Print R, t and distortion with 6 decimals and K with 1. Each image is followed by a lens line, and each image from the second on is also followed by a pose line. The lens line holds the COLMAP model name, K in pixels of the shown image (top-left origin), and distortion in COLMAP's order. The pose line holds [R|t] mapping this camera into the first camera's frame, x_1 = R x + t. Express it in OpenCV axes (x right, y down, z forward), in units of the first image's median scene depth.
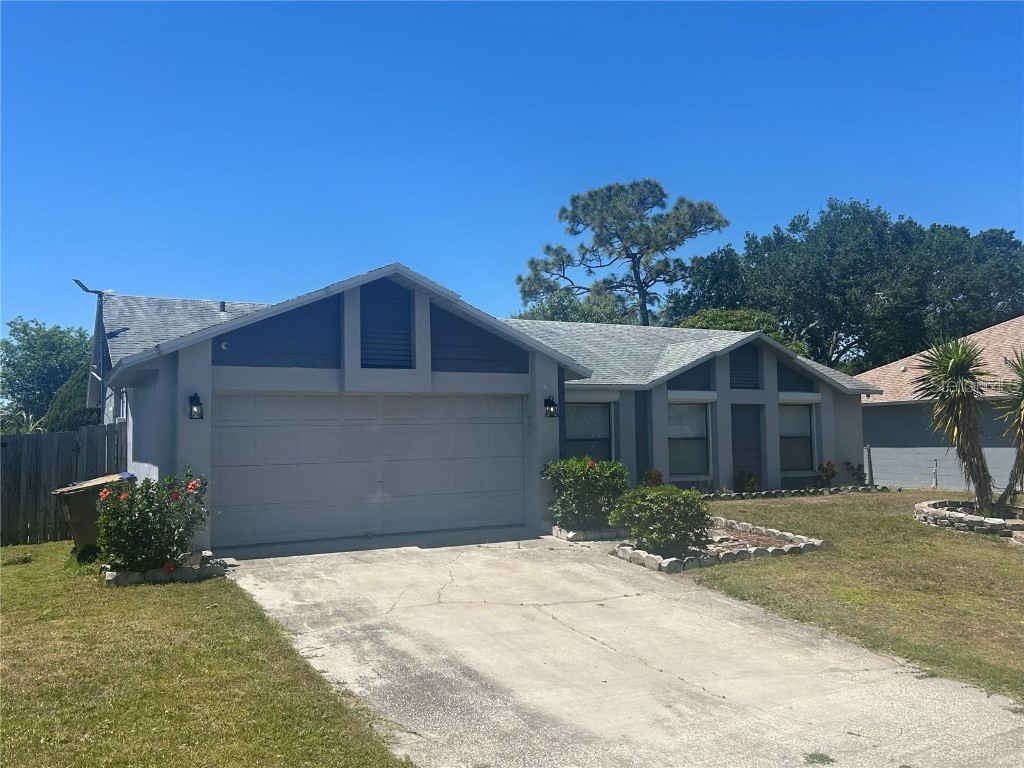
lens RADIAL K [[852.4, 0, 512.0], [0, 852.4, 384.0], [0, 0, 1]] dist [0.000939, -0.002189]
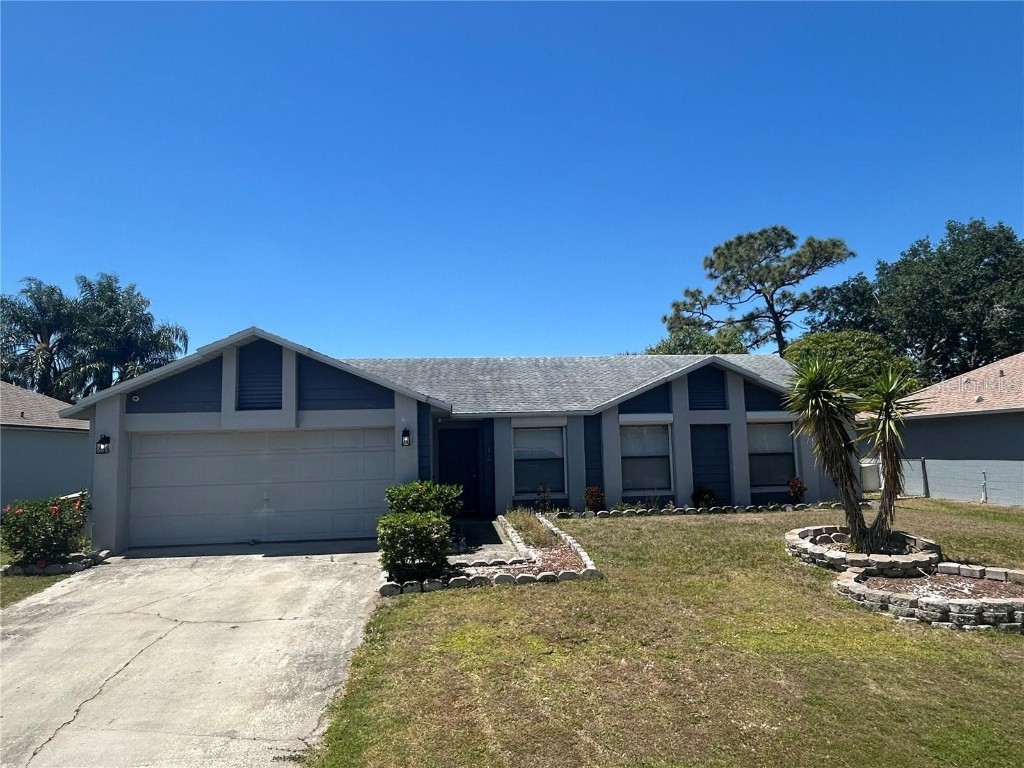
lens RADIAL K [[638.4, 0, 512.5], [0, 638.4, 366.7], [0, 0, 1]] dist [-0.000630, -0.000390]
pose [[0.933011, -0.053690, -0.355820, 0.324625], [0.033285, 0.997444, -0.063228, -0.005987], [0.358305, 0.047149, 0.932413, 0.146902]]
